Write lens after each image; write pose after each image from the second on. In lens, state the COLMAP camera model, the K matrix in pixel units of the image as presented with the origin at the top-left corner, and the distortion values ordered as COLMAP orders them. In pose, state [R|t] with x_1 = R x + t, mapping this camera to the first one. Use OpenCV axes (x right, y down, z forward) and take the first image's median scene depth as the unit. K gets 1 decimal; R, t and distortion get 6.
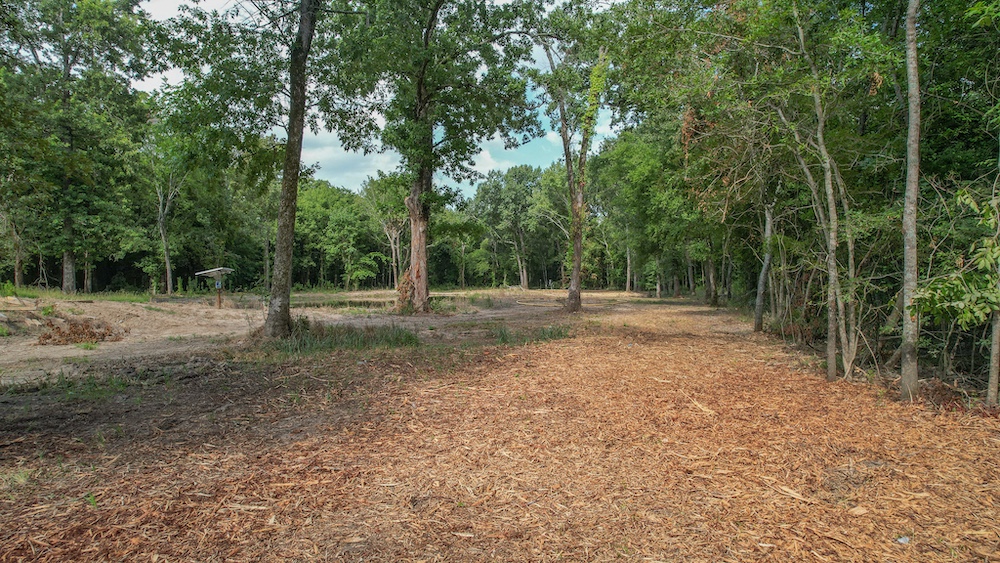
lens RADIAL K [[639.3, 0, 496.5], [0, 639.3, 281.3], [0, 0, 1]] dist [-0.051220, 0.002834]
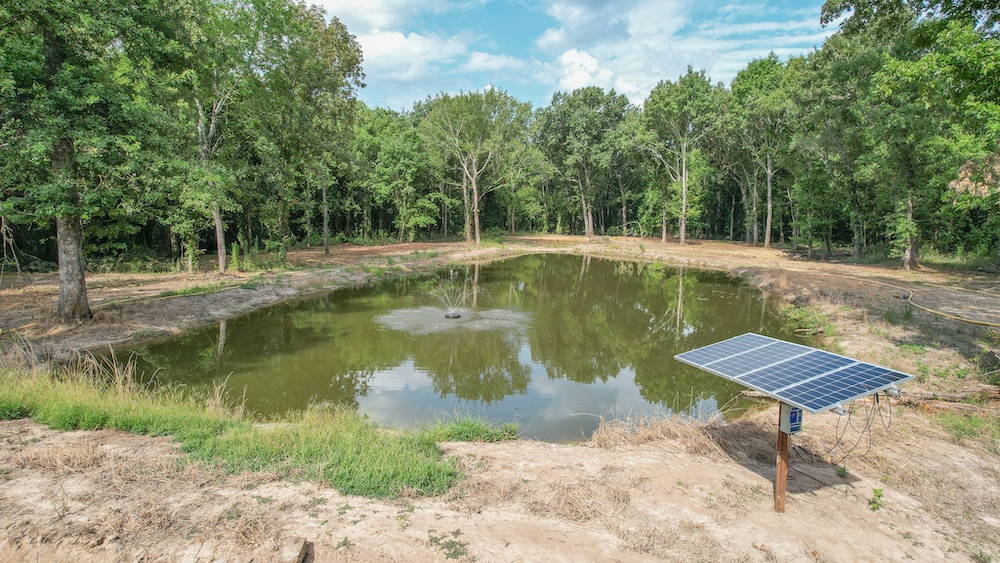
lens RADIAL K [[639.3, 0, 501.7], [0, 639.3, 280.0], [0, 0, 1]] dist [-0.051220, 0.002834]
pose [[0.998596, 0.003120, 0.052884, -0.153132], [-0.008477, 0.994813, 0.101365, -0.019285], [-0.052294, -0.101671, 0.993443, 0.205441]]
